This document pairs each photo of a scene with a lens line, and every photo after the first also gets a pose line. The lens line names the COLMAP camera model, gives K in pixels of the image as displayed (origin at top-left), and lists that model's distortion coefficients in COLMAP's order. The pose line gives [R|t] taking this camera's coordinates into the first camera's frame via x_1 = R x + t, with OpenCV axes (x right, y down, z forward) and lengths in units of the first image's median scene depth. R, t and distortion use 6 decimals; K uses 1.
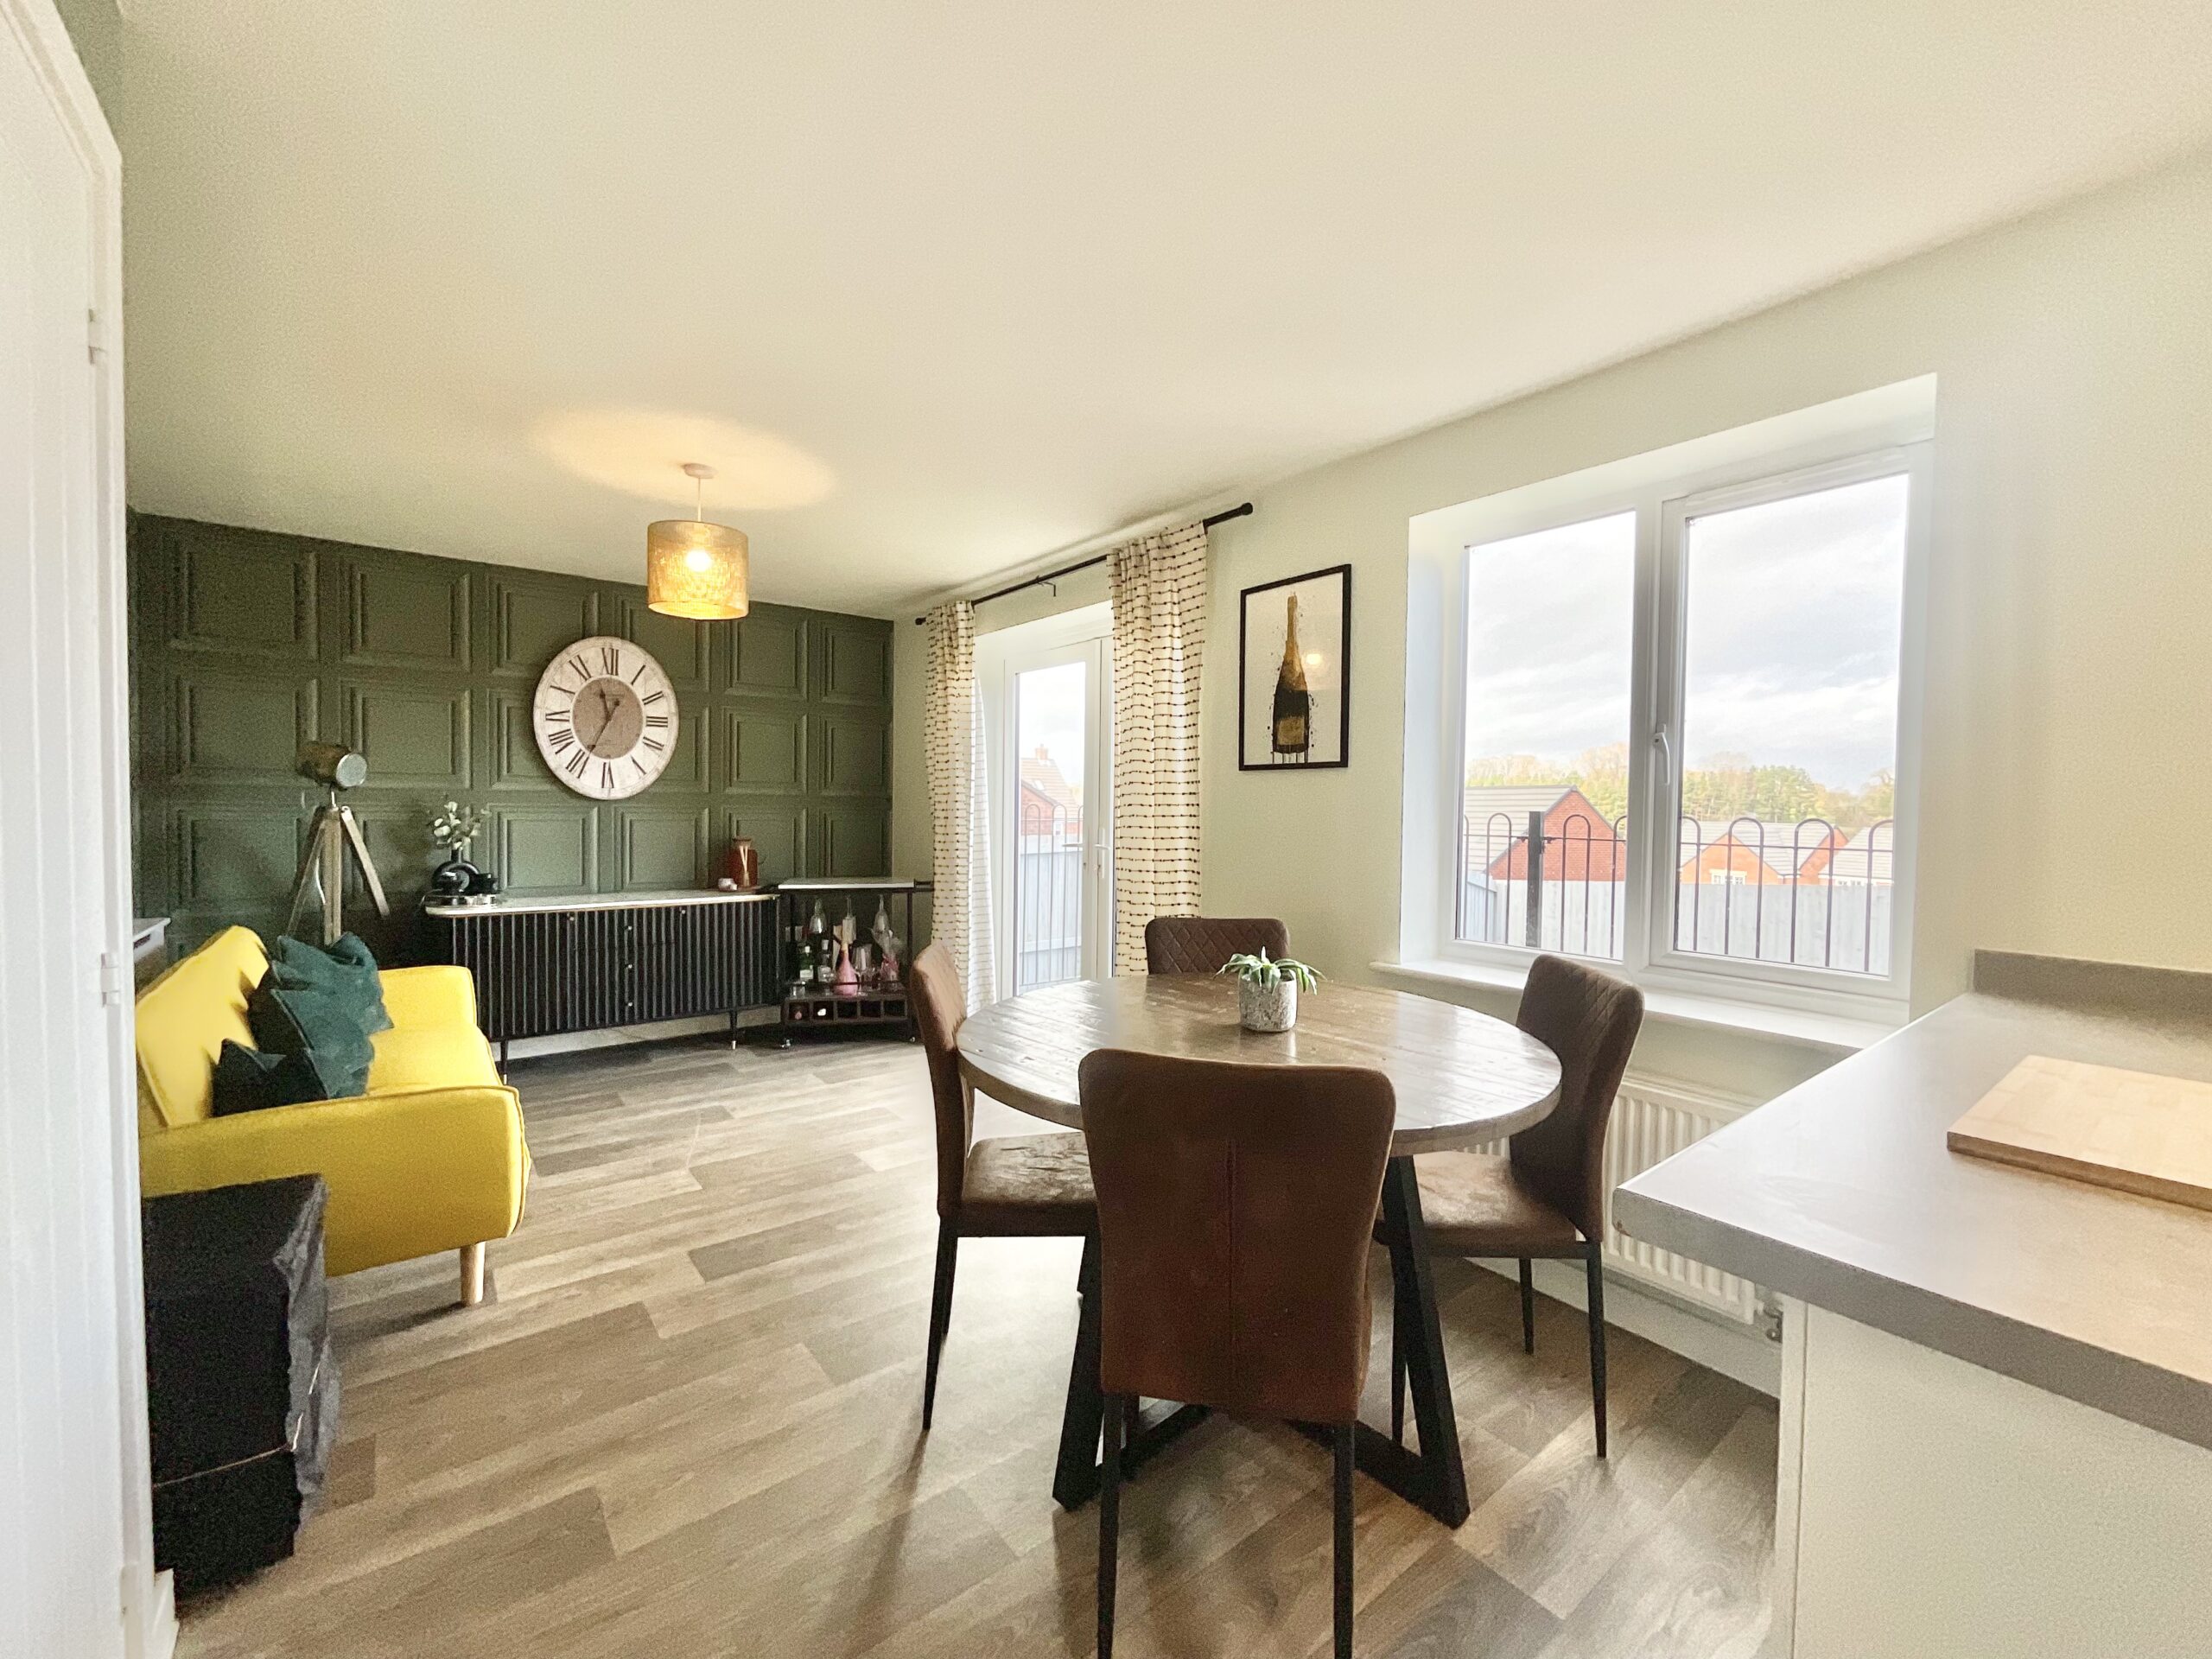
lens RADIAL K [[901.8, 0, 1105.4], [0, 901.8, 826.3], [0, 0, 1]] dist [0.001471, 0.000175]
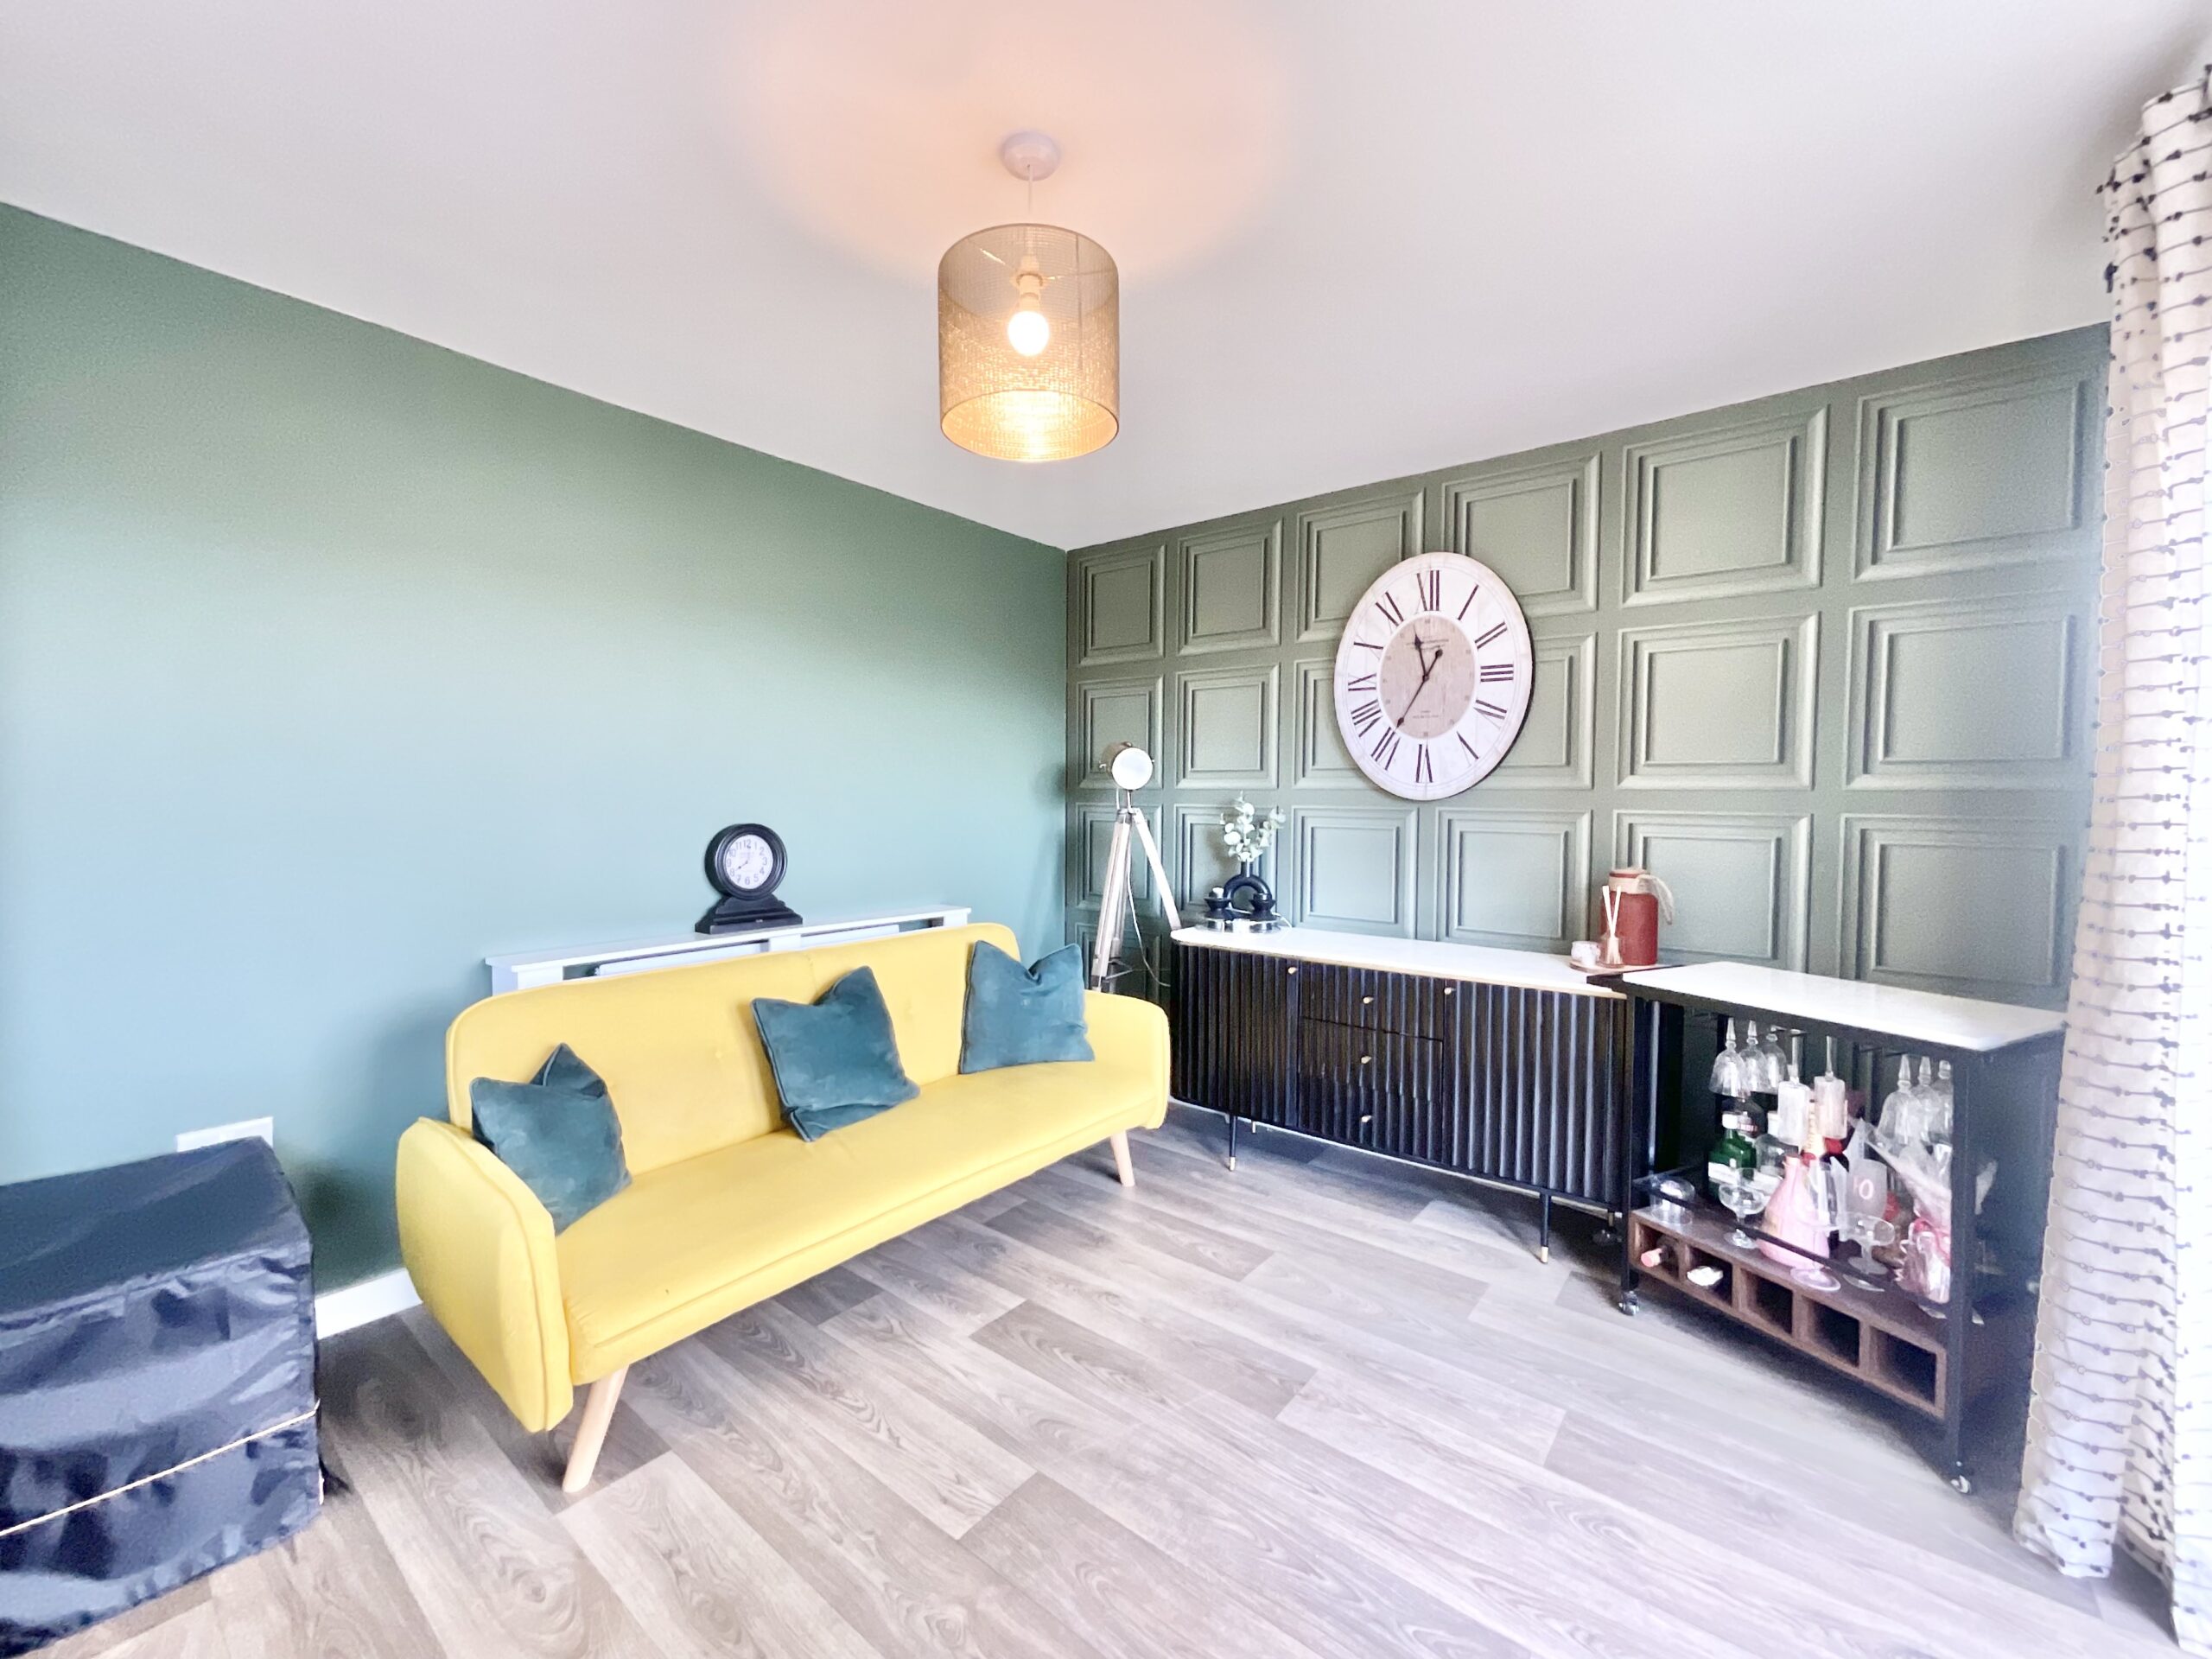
lens RADIAL K [[901.8, 0, 1105.4], [0, 901.8, 826.3], [0, 0, 1]] dist [0.001471, 0.000175]
pose [[0.230446, 0.019023, -0.972899, 0.045144], [-0.032244, 0.999409, 0.011904, -0.010456], [0.972551, 0.028627, 0.230923, 0.630729]]
